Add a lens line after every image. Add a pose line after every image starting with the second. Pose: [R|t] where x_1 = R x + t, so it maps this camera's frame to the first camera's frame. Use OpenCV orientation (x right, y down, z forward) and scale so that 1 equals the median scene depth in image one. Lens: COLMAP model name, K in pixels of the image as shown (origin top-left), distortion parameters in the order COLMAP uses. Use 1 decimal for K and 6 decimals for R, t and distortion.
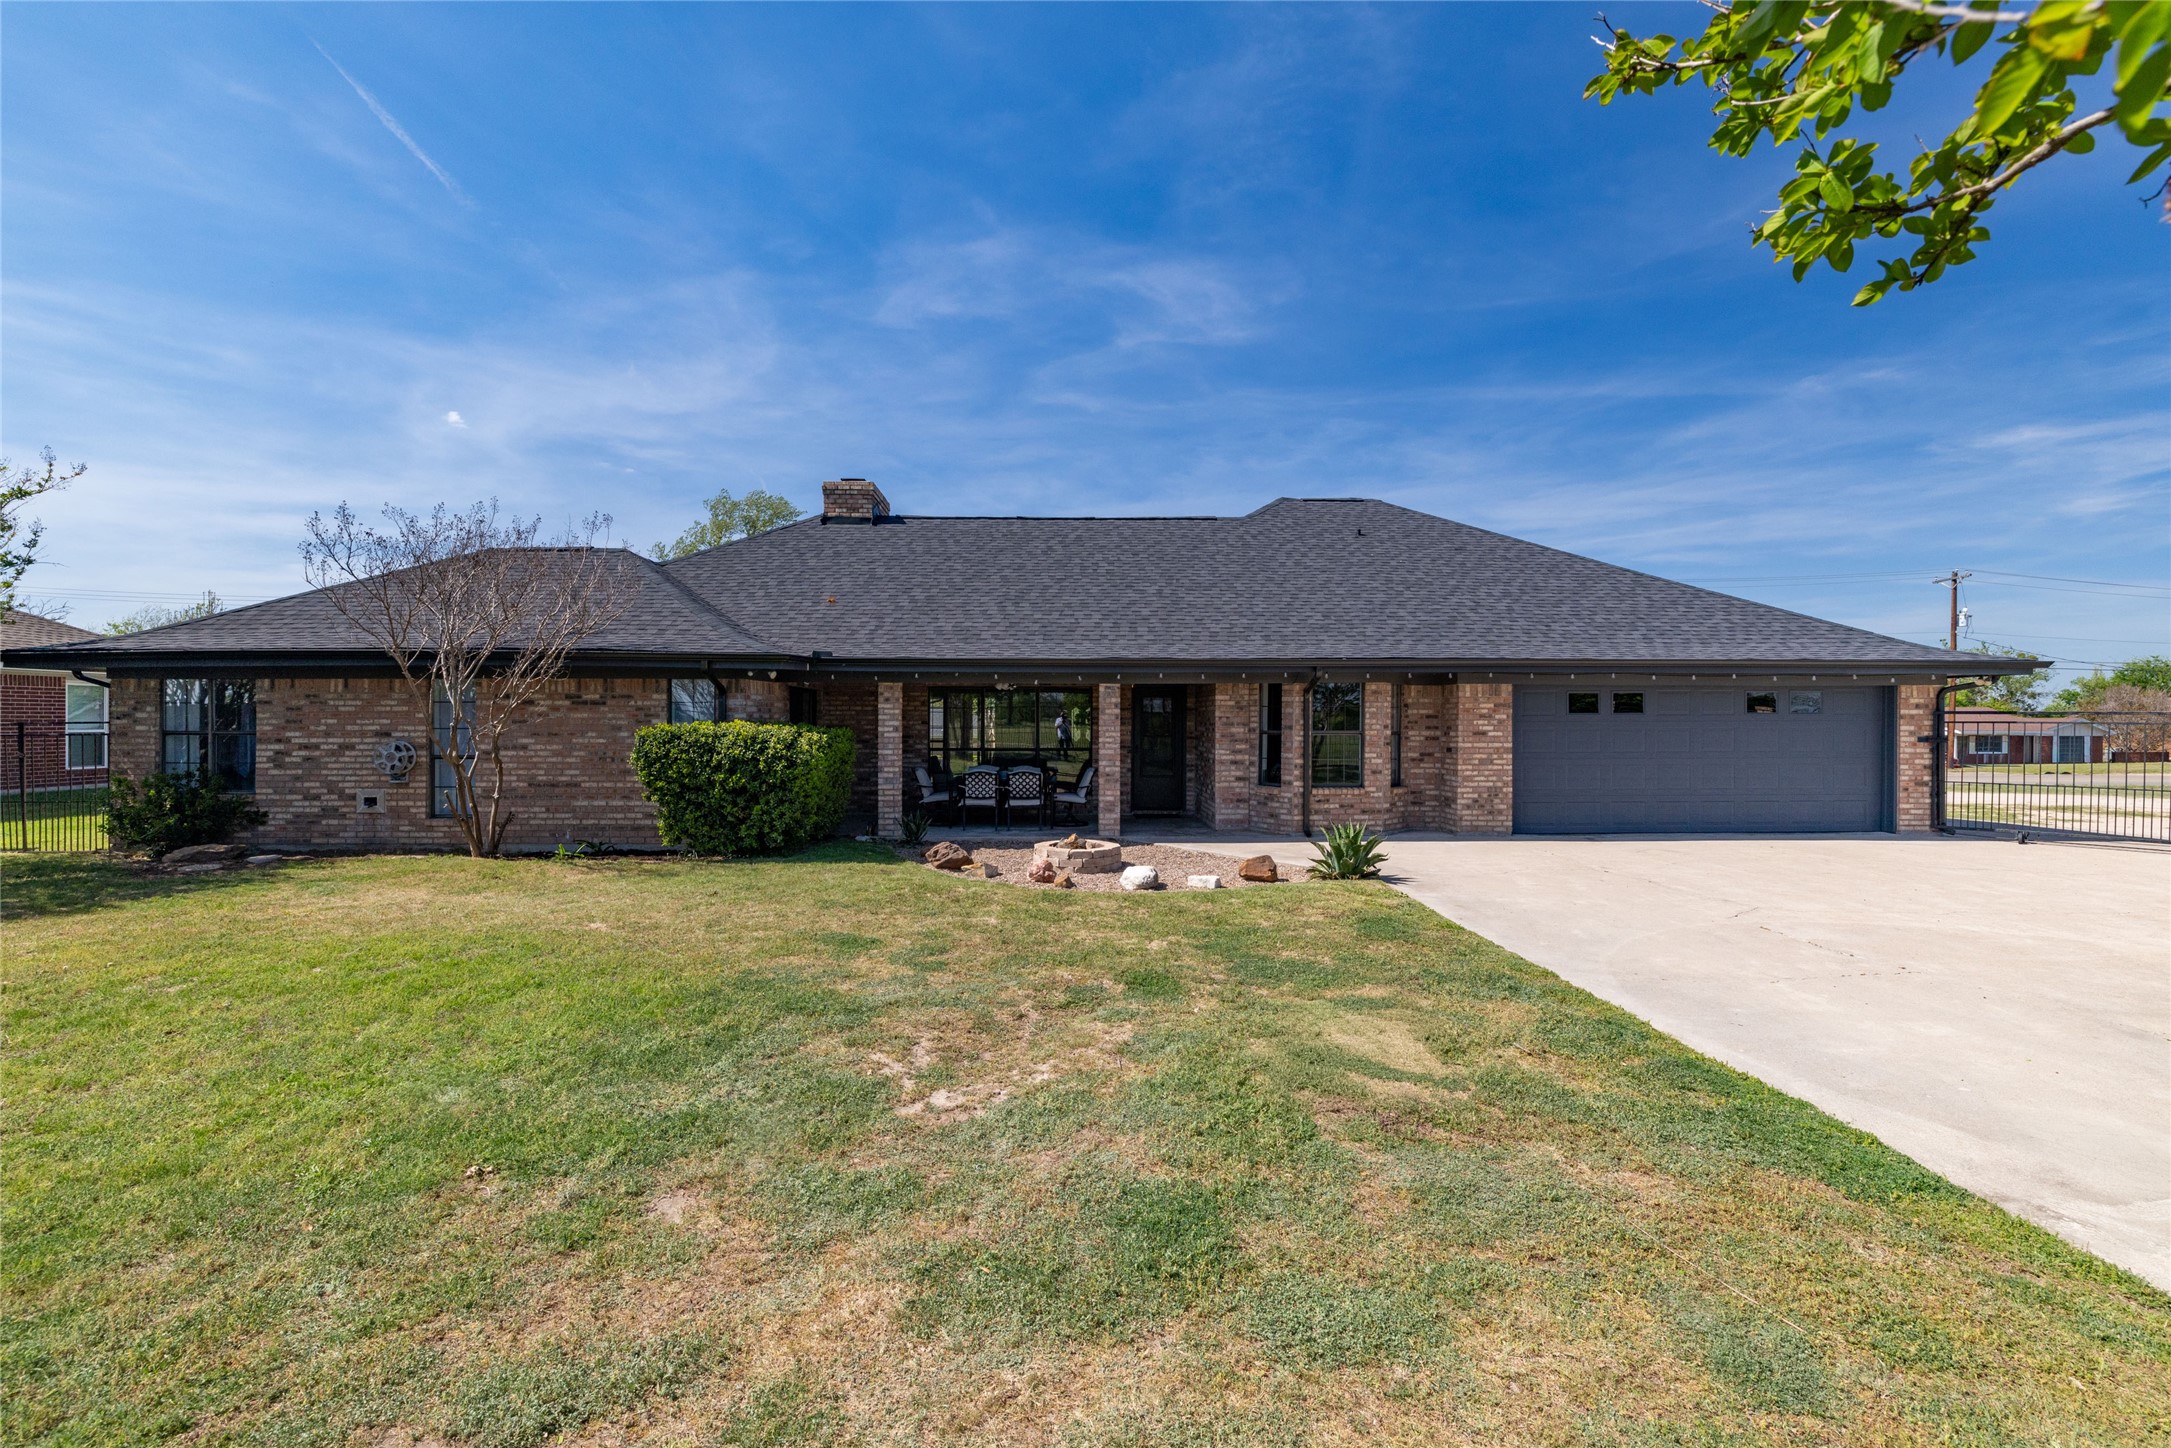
lens RADIAL K [[955.3, 0, 1088.2], [0, 955.3, 729.0], [0, 0, 1]] dist [0.004204, -0.000395]
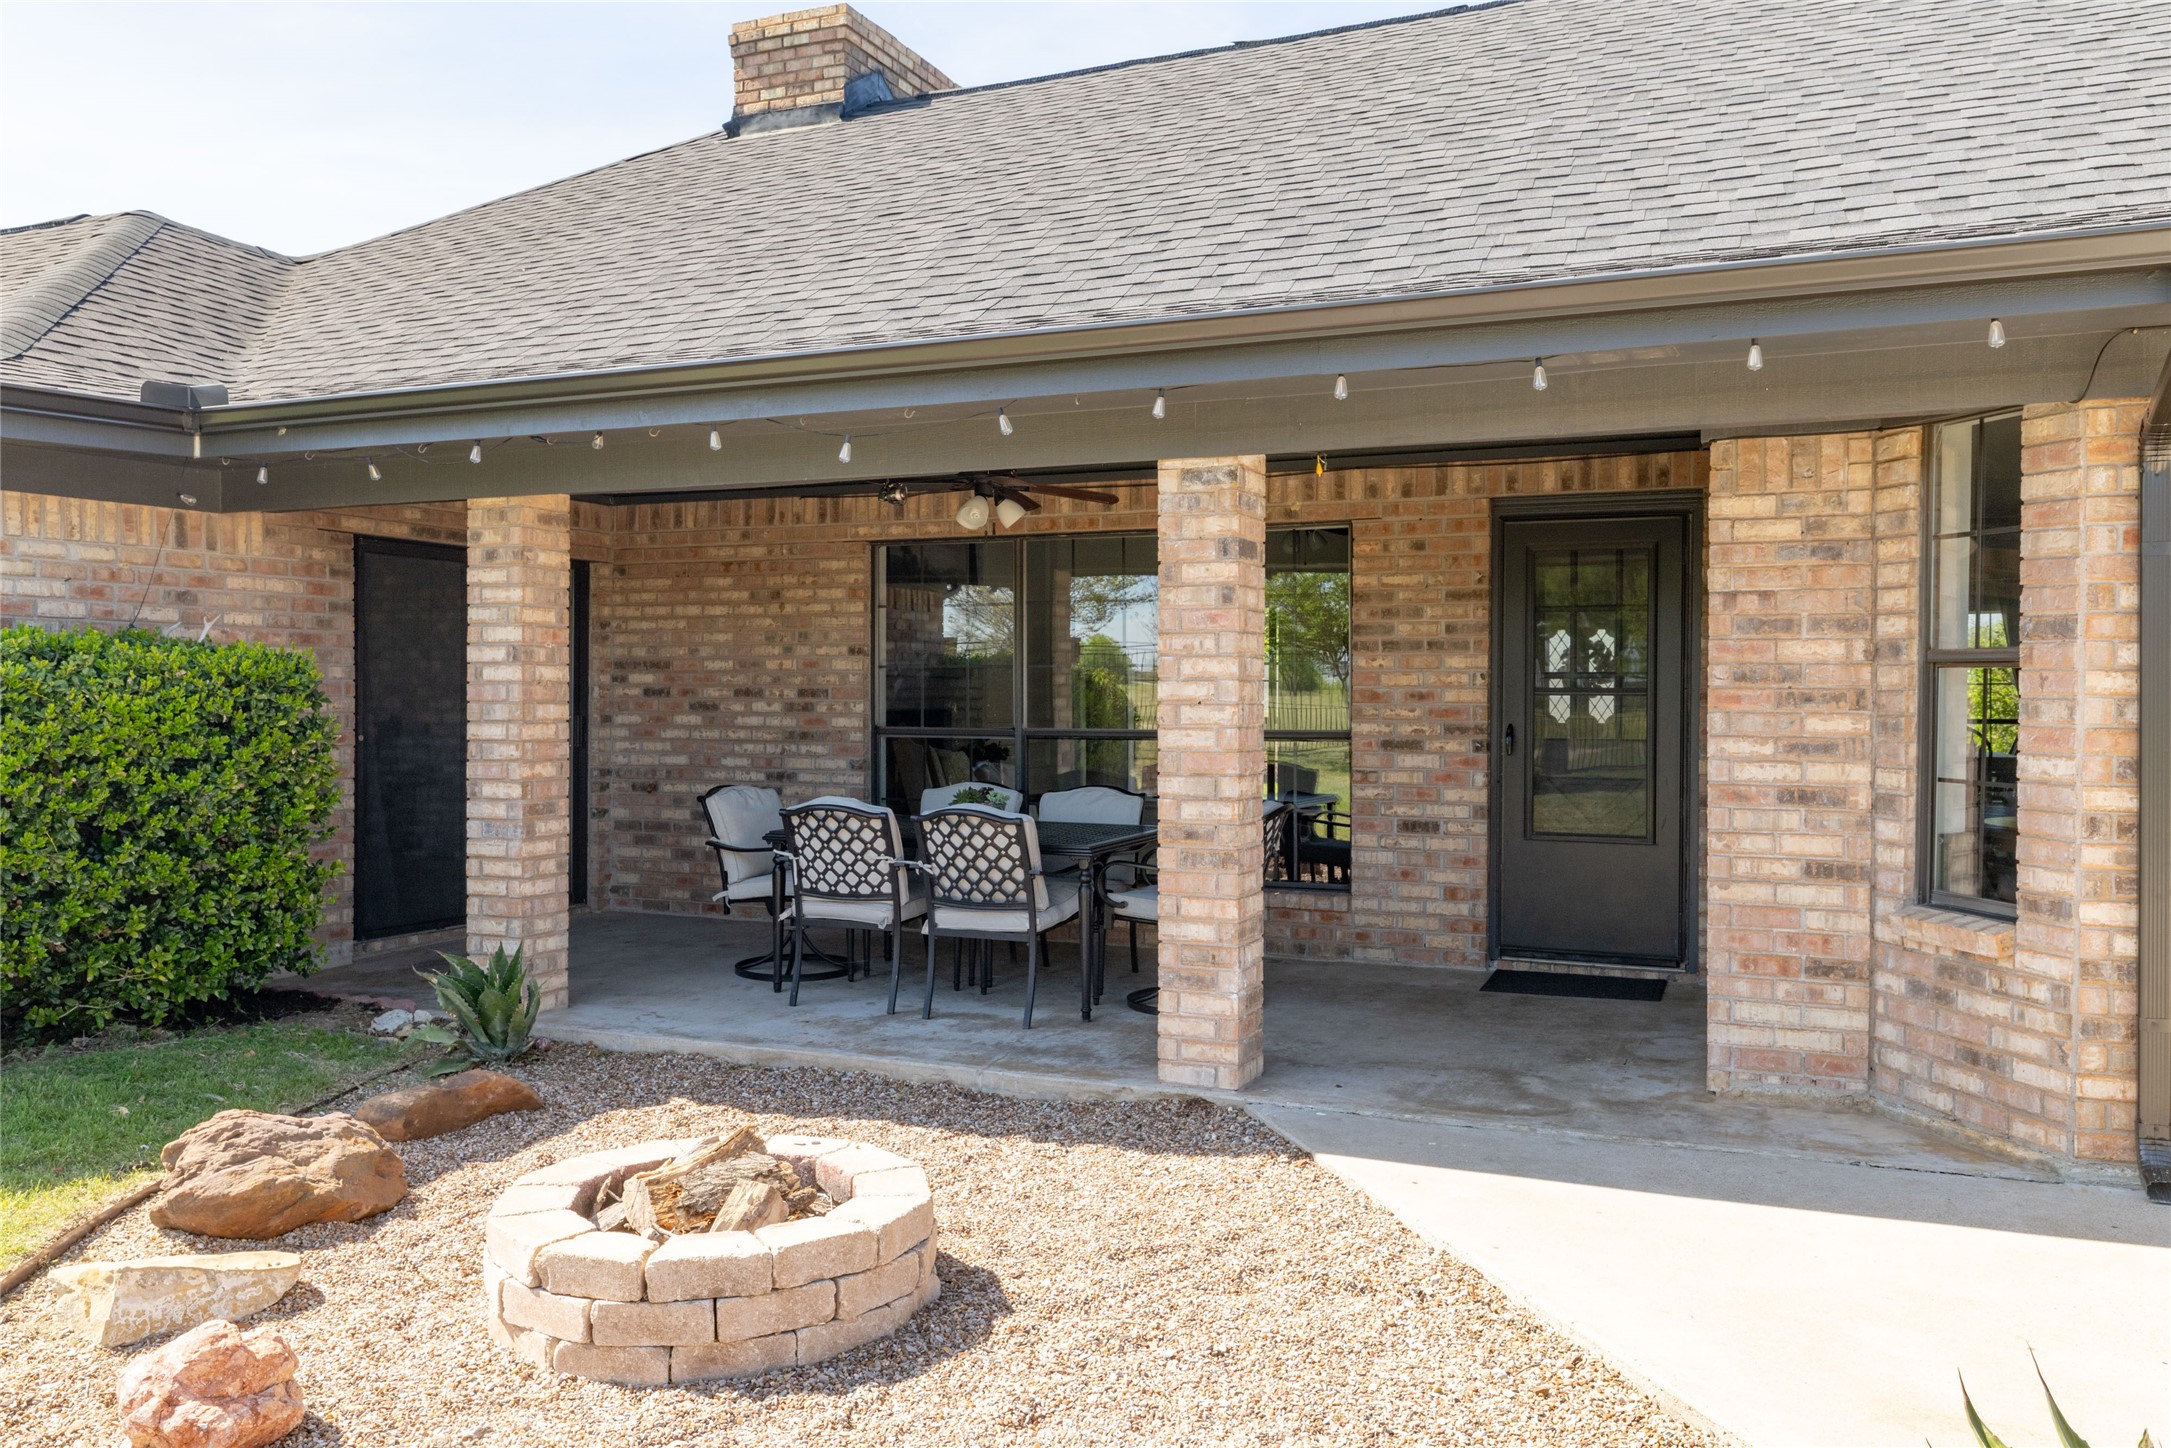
lens RADIAL K [[1669.9, 0, 1084.5], [0, 1669.9, 709.5], [0, 0, 1]] dist [-0.015678, -0.003368]
pose [[0.896233, 0.003862, -0.443567, 0.175956], [-0.003675, 0.999992, 0.001281, 0.015054], [0.443569, 0.000482, 0.896240, 0.580806]]
